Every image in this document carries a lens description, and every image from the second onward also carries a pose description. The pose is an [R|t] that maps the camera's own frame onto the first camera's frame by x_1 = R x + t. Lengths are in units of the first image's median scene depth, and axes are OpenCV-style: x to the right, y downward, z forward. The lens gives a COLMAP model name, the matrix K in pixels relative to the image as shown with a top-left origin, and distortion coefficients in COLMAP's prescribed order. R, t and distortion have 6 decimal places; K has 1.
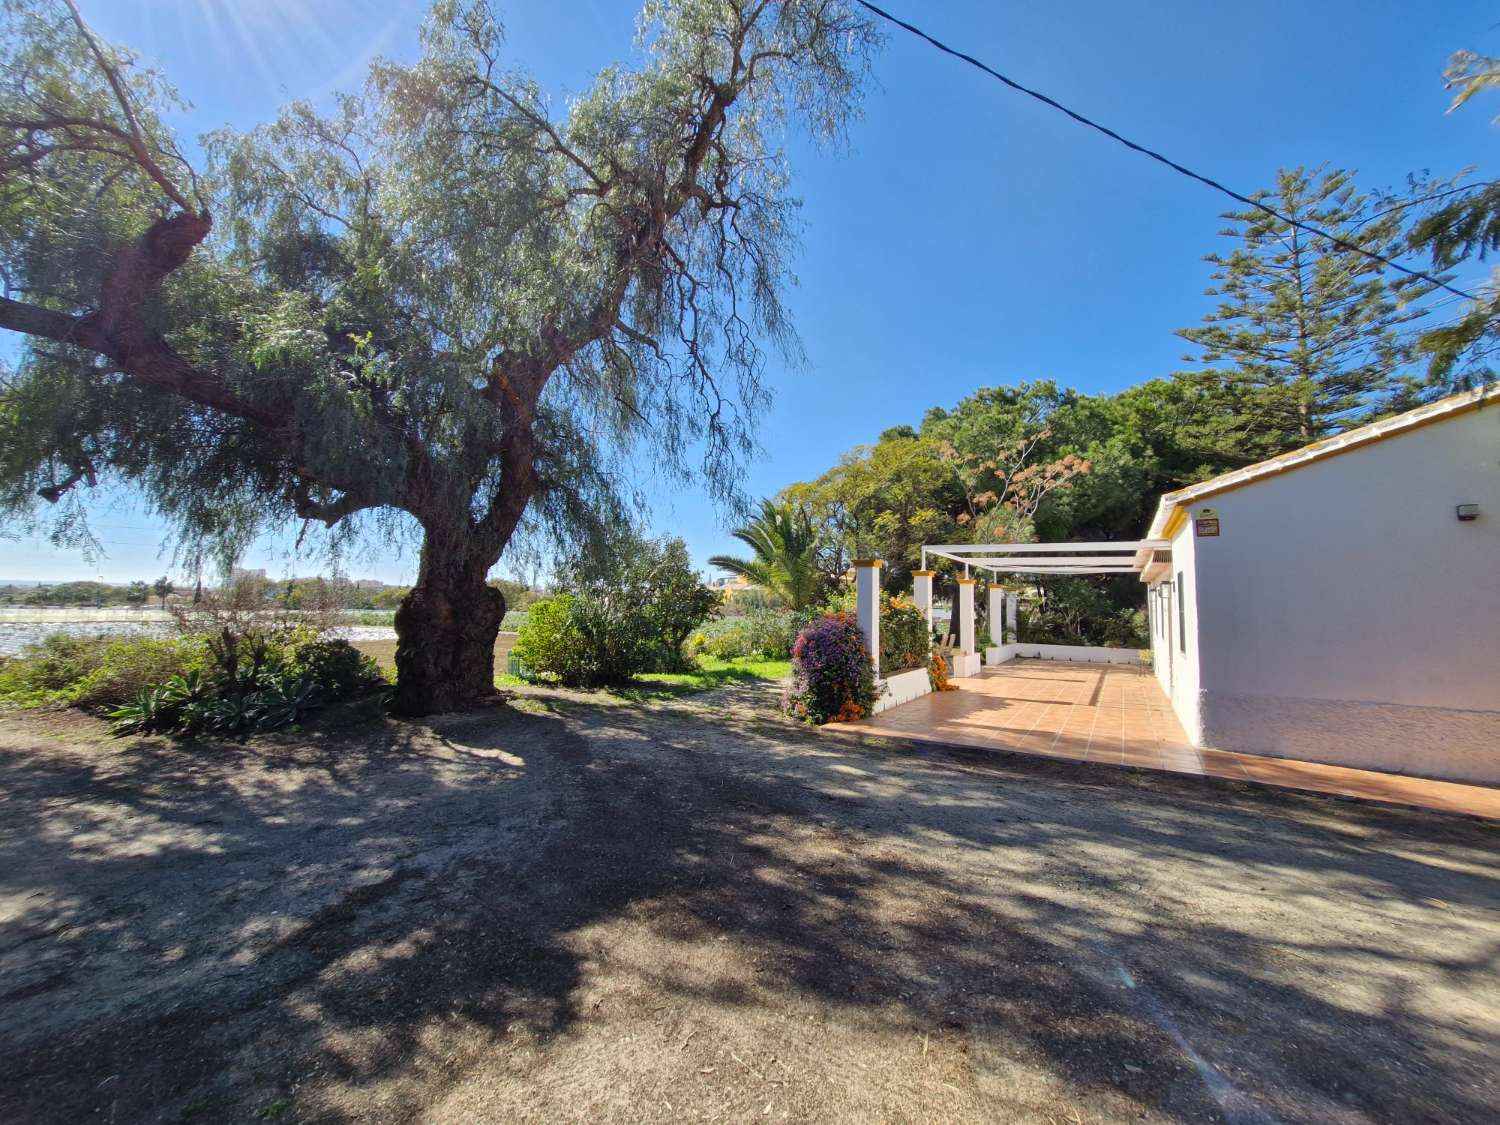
lens RADIAL K [[589.2, 0, 755.9], [0, 589.2, 546.0], [0, 0, 1]] dist [0.000579, 0.000086]
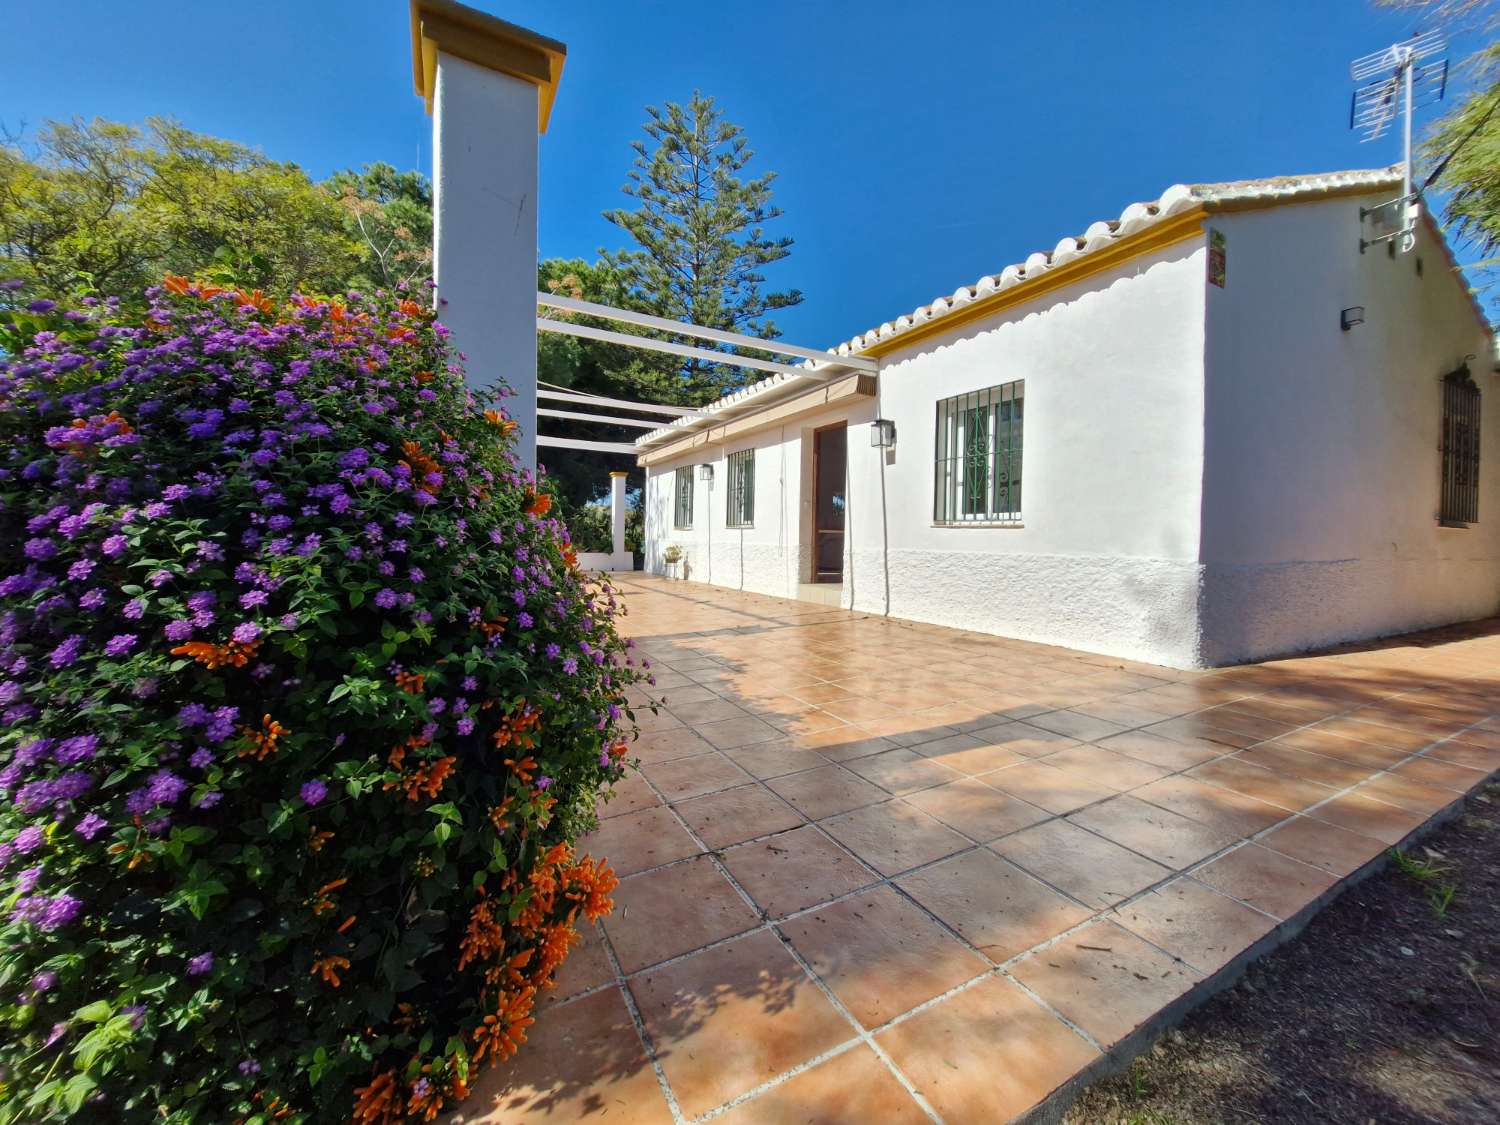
lens RADIAL K [[589.2, 0, 755.9], [0, 589.2, 546.0], [0, 0, 1]] dist [0.000579, 0.000086]
pose [[0.498707, -0.027220, 0.866343, 0.120856], [-0.086065, 0.993012, 0.080743, 0.314953], [-0.862487, -0.114829, 0.492879, 1.588637]]
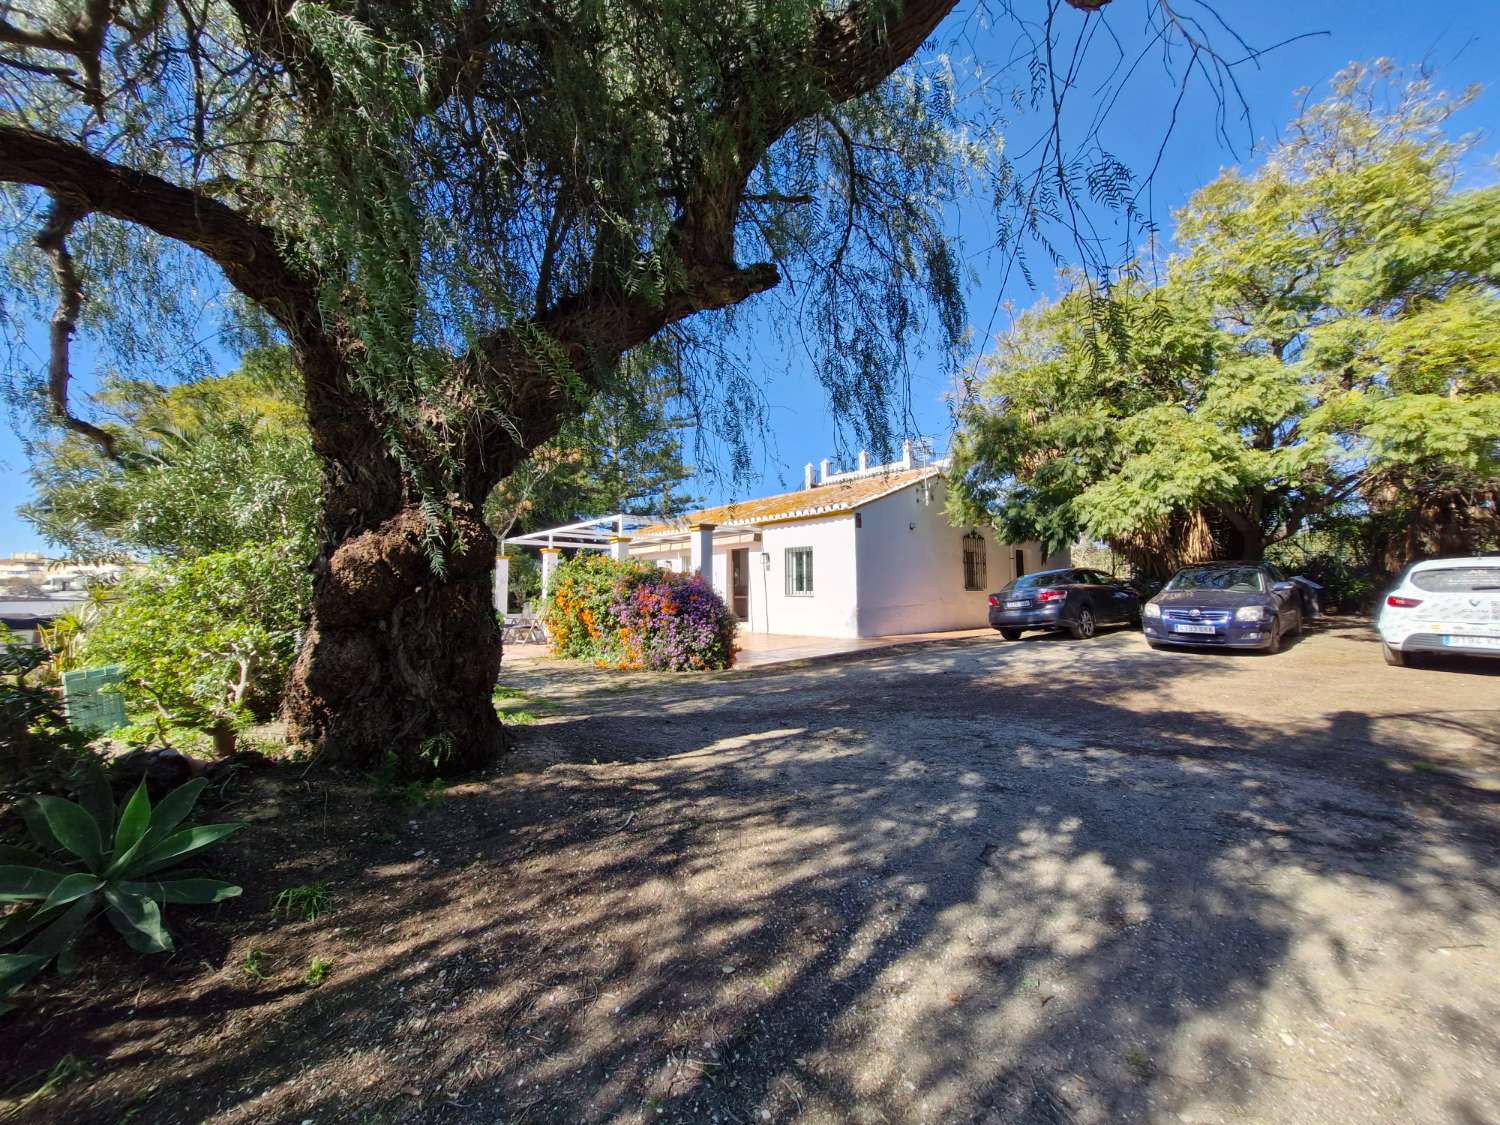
lens RADIAL K [[589.0, 0, 755.8], [0, 589.0, 544.6], [0, 0, 1]] dist [0.001867, -0.000196]
pose [[0.308433, 0.049671, 0.949948, -1.661921], [-0.068212, 0.997220, -0.029995, 0.174575], [-0.948797, -0.055547, 0.310964, 1.072402]]
